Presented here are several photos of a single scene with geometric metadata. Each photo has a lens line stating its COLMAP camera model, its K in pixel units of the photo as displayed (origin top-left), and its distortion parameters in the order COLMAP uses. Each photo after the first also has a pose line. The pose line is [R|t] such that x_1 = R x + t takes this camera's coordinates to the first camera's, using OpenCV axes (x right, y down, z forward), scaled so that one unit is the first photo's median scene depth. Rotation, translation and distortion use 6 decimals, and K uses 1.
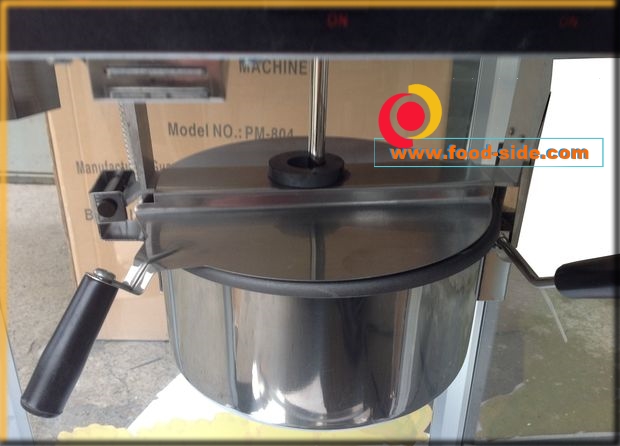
lens RADIAL K [[672.4, 0, 307.2], [0, 672.4, 227.0], [0, 0, 1]] dist [0.033713, 0.000000]
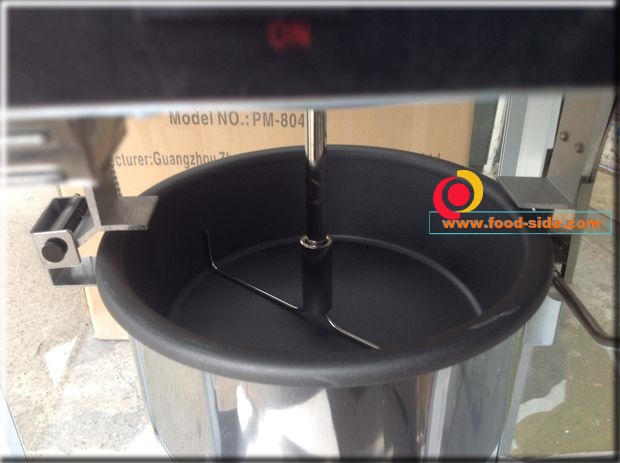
lens RADIAL K [[629.6, 0, 310.3], [0, 629.6, 226.5], [0, 0, 1]] dist [0.057003, 0.000000]
pose [[0.998947, -0.022540, -0.039967, 0.019071], [0.025133, 0.997529, 0.065609, -0.049116], [0.038389, -0.066544, 0.997045, 0.131259]]
